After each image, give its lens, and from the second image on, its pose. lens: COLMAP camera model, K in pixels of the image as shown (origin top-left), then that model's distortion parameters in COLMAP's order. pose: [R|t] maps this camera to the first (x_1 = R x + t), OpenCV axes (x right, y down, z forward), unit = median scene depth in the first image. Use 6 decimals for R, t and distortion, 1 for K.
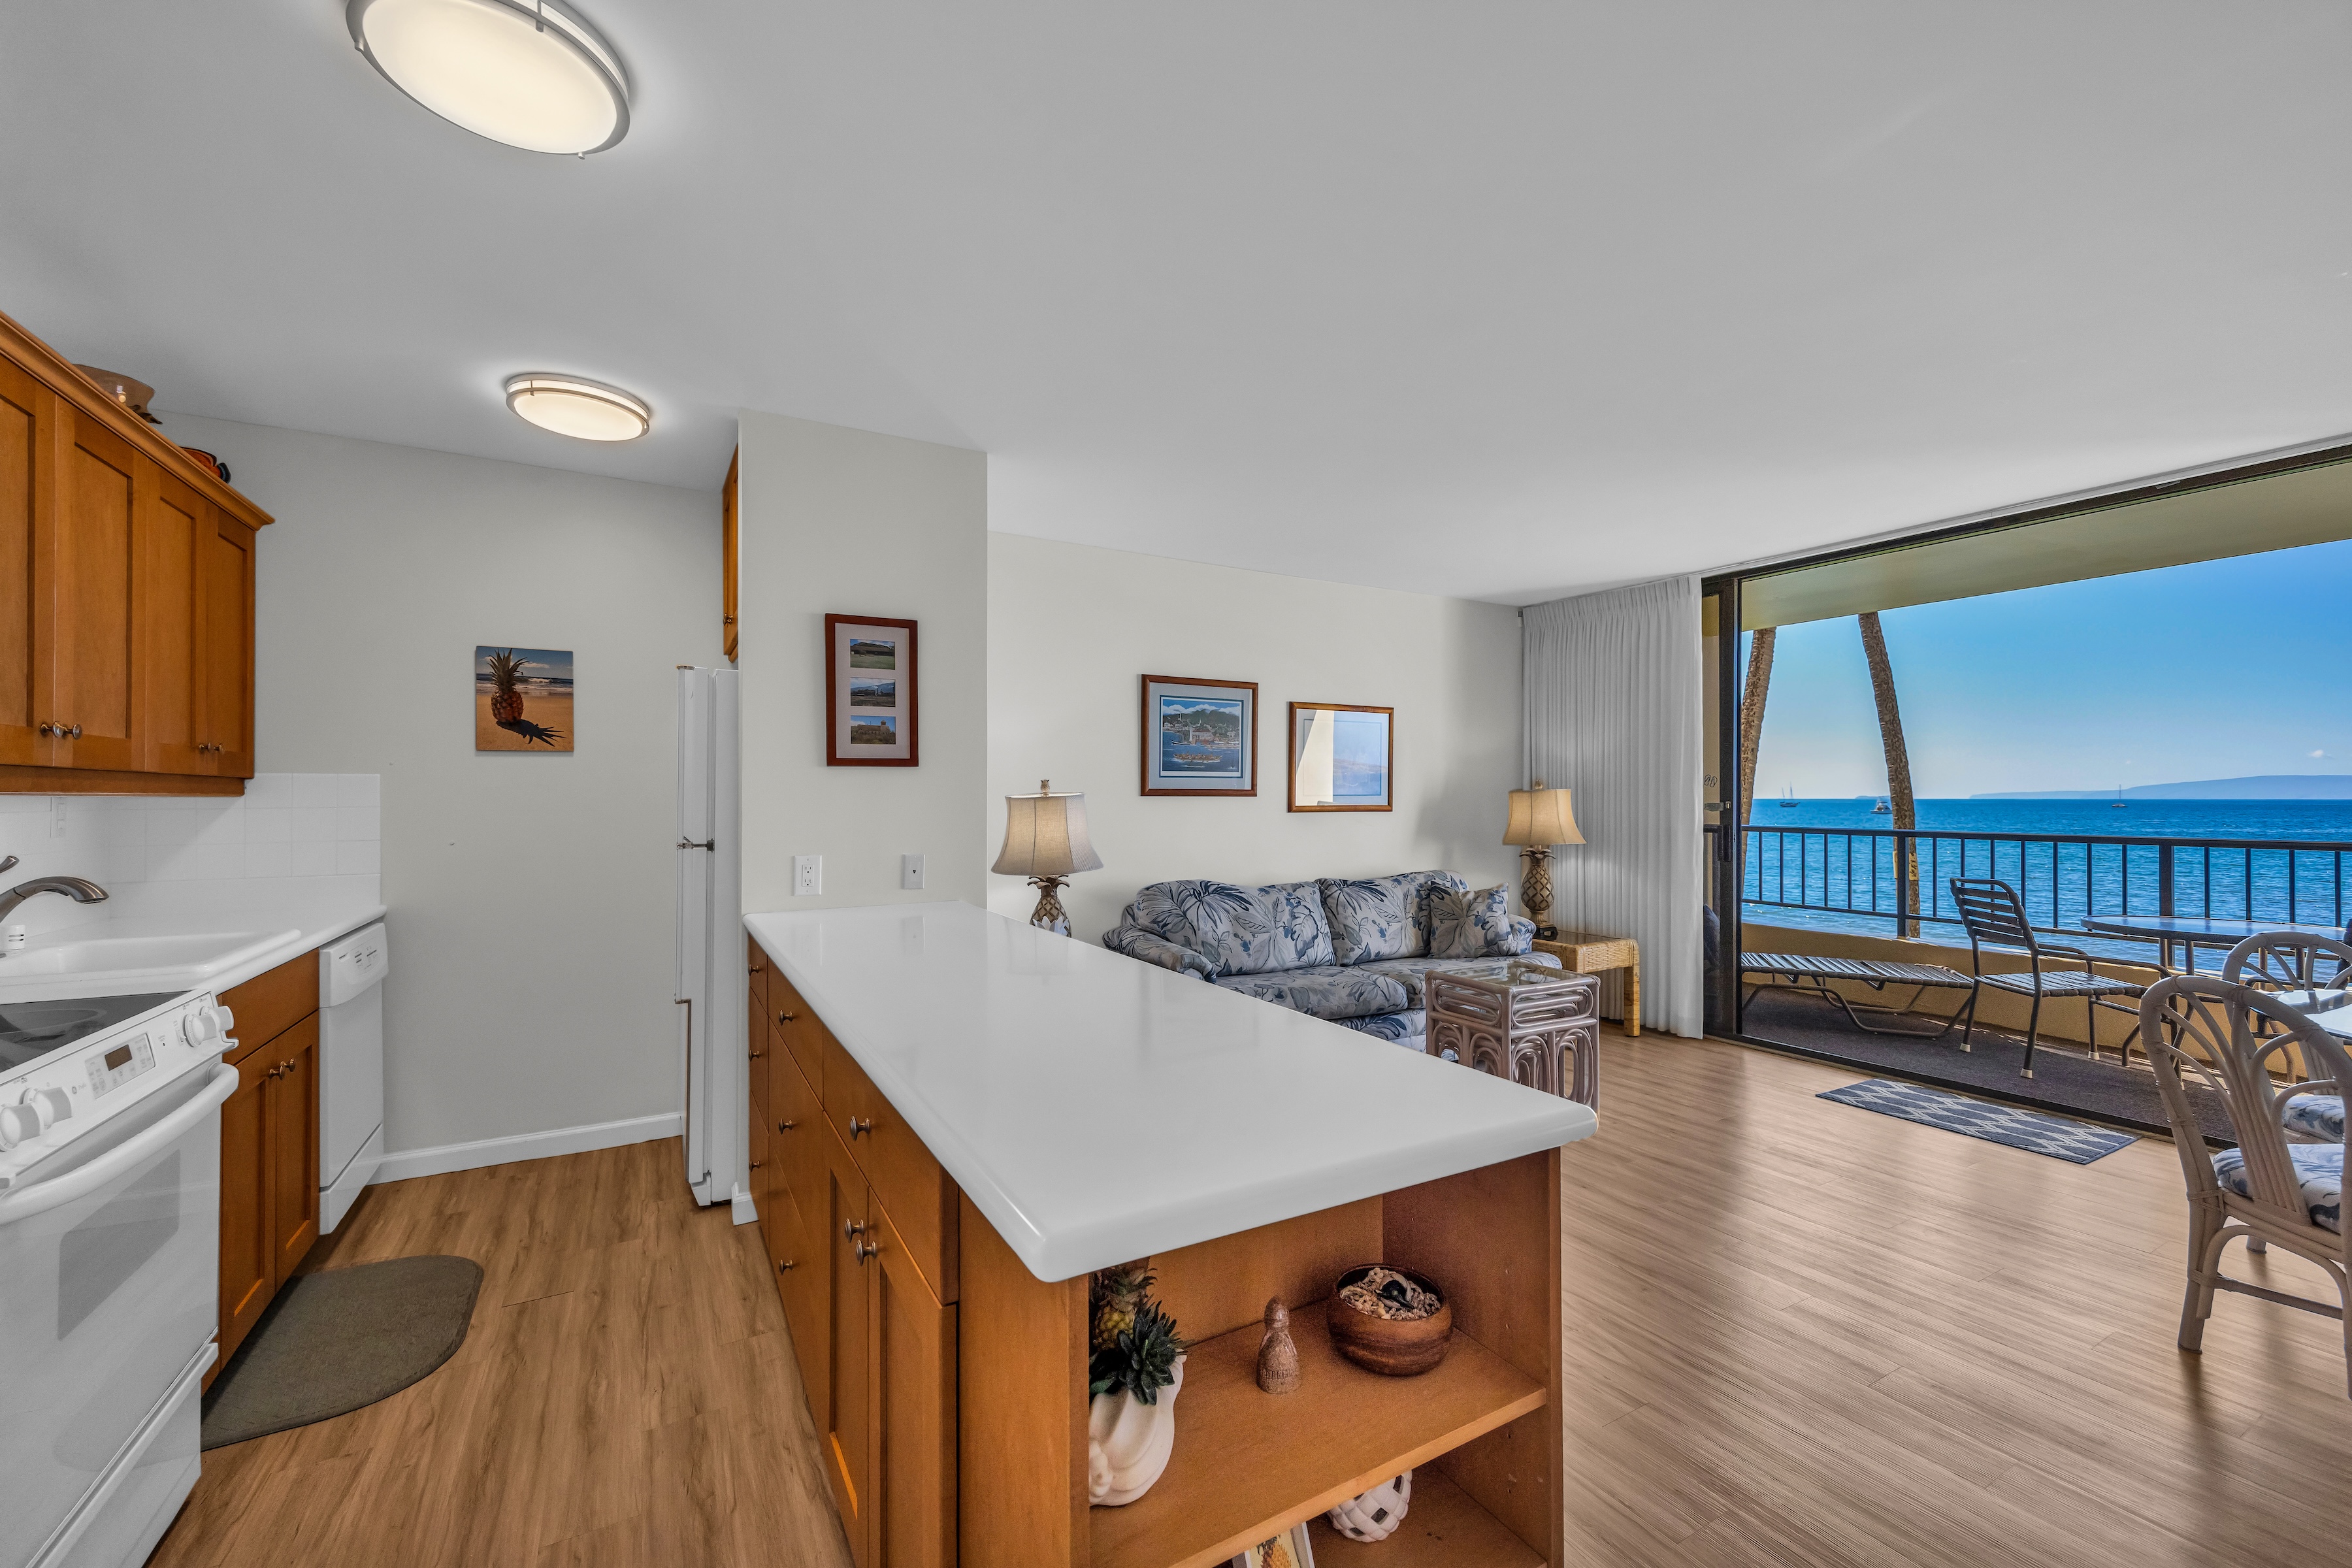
lens RADIAL K [[958.1, 0, 1176.0], [0, 958.1, 784.0], [0, 0, 1]] dist [0.002915, -0.000293]
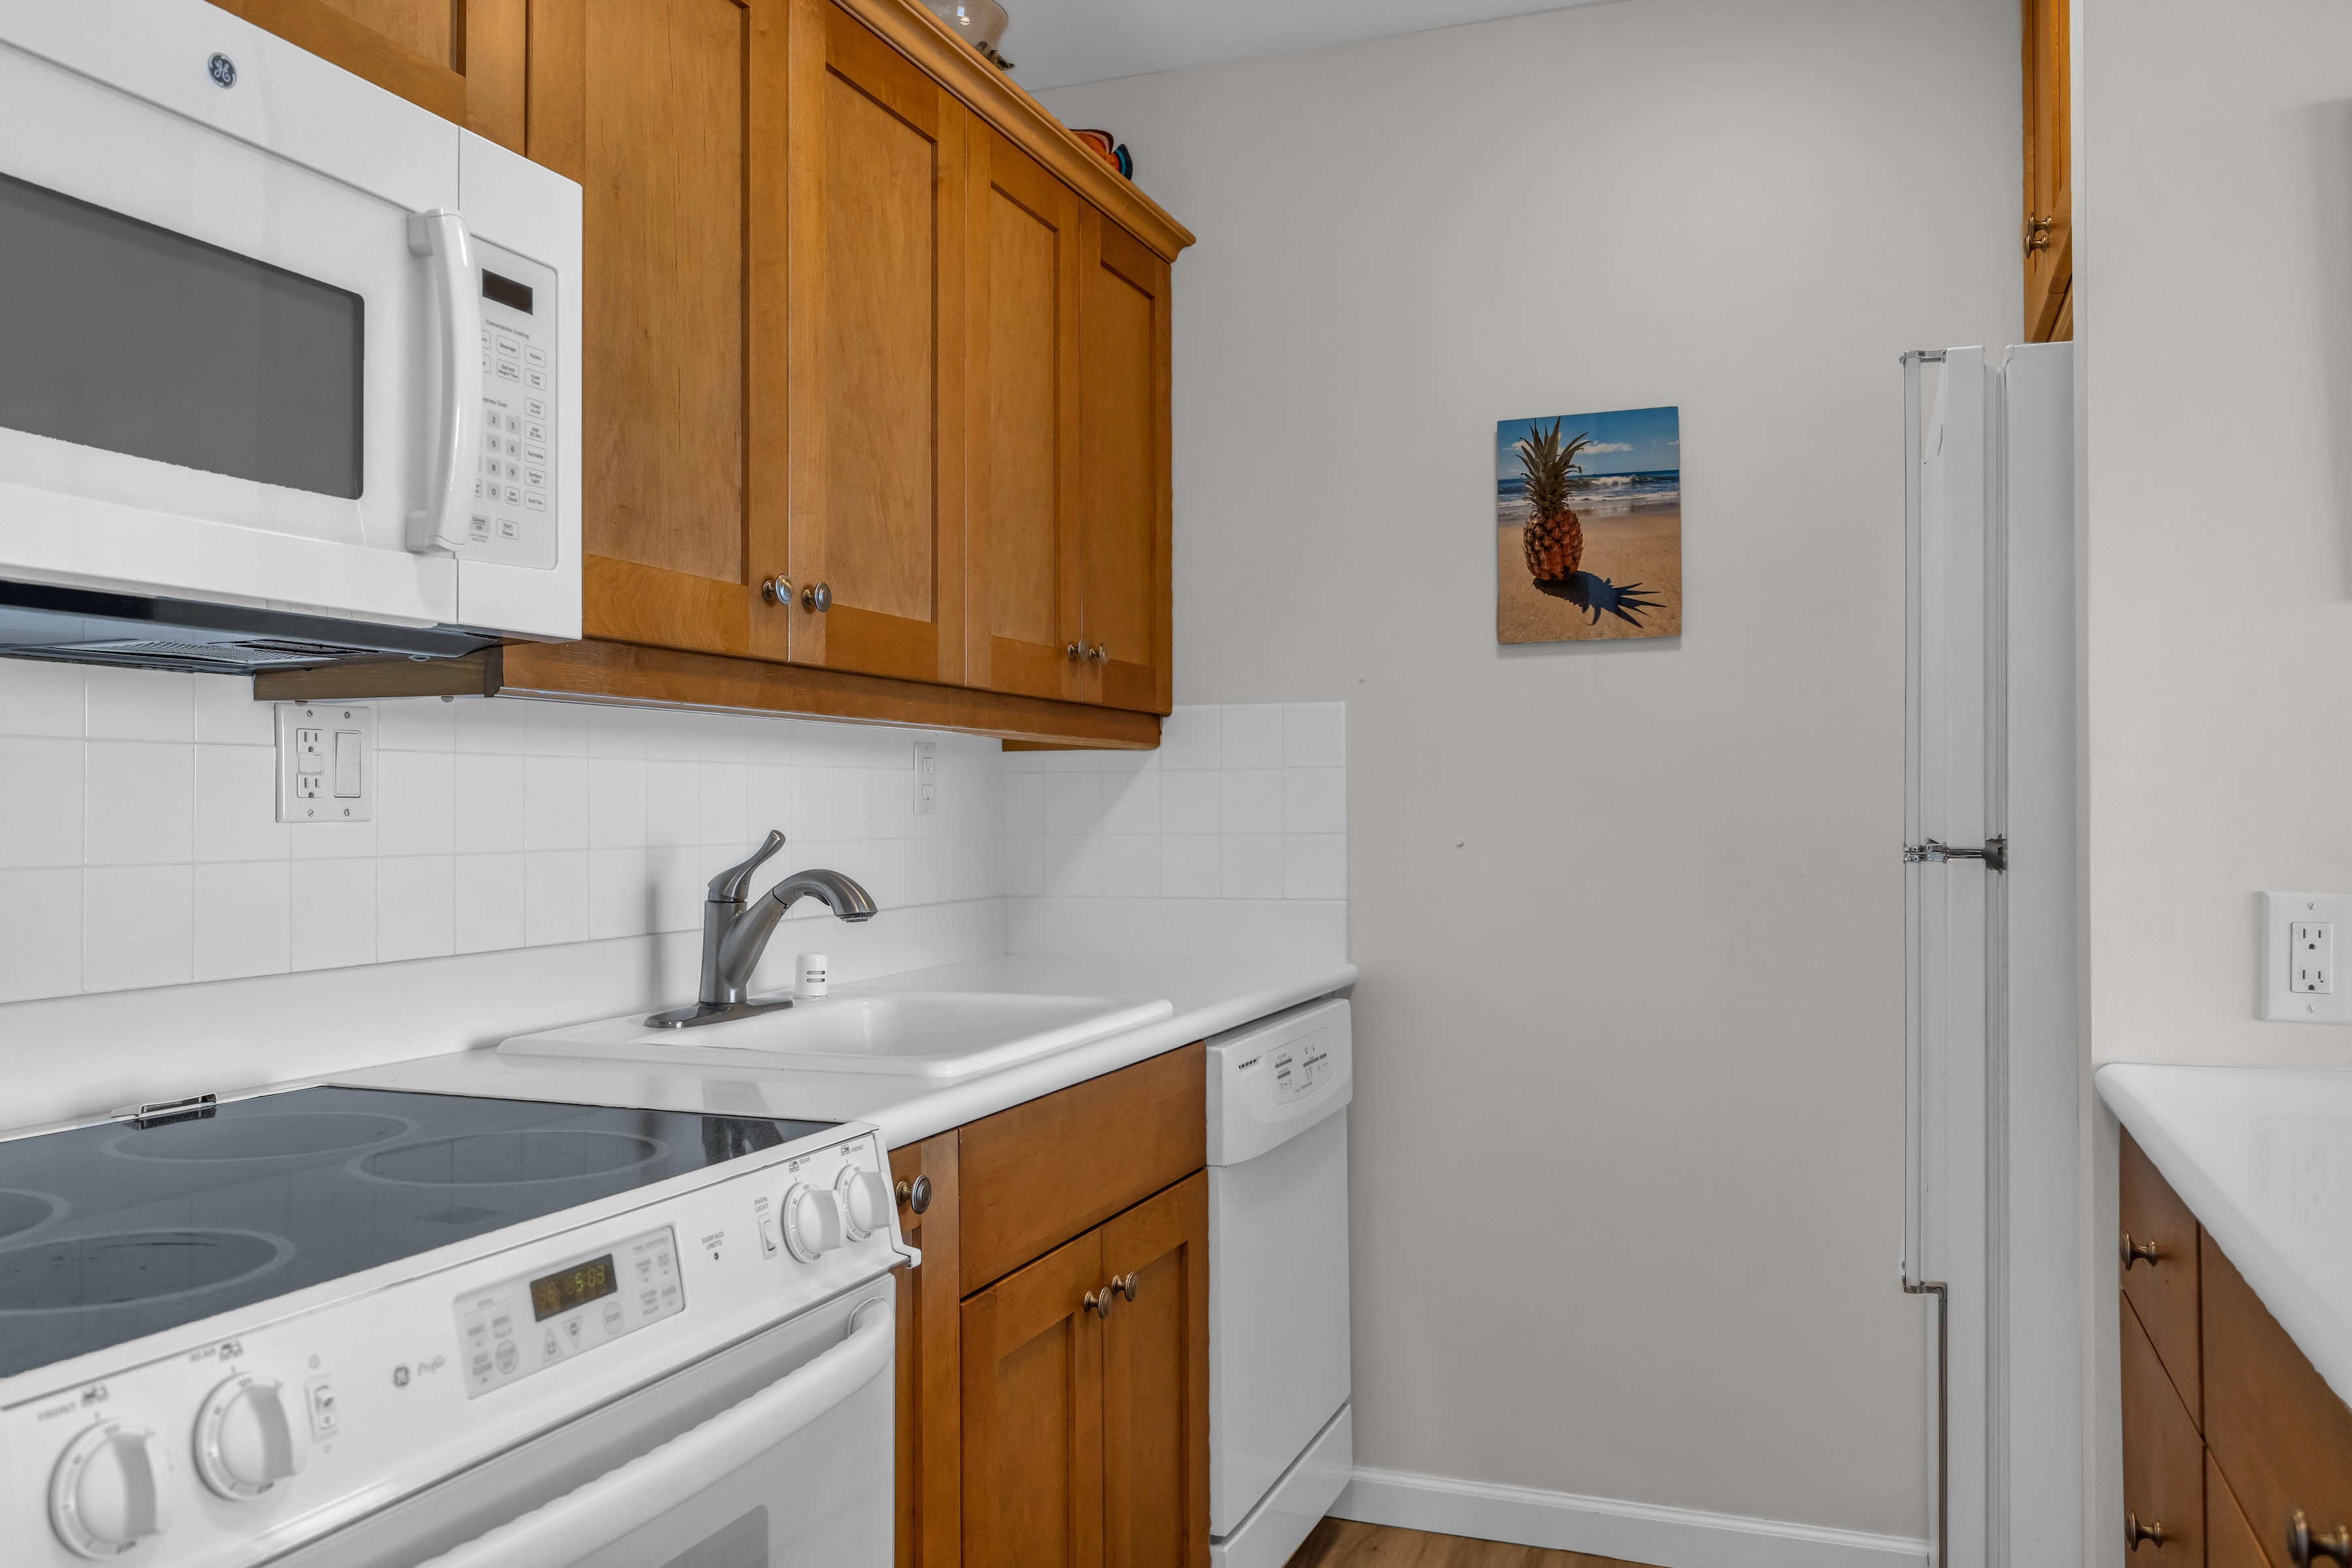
lens RADIAL K [[1817.7, 0, 1176.0], [0, 1817.7, 784.0], [0, 0, 1]] dist [0.007433, 0.003895]
pose [[0.639522, -0.007409, -0.768737, -0.167306], [0.008711, 0.999959, -0.002390, 0.036744], [0.768723, -0.005168, 0.639560, 0.347897]]
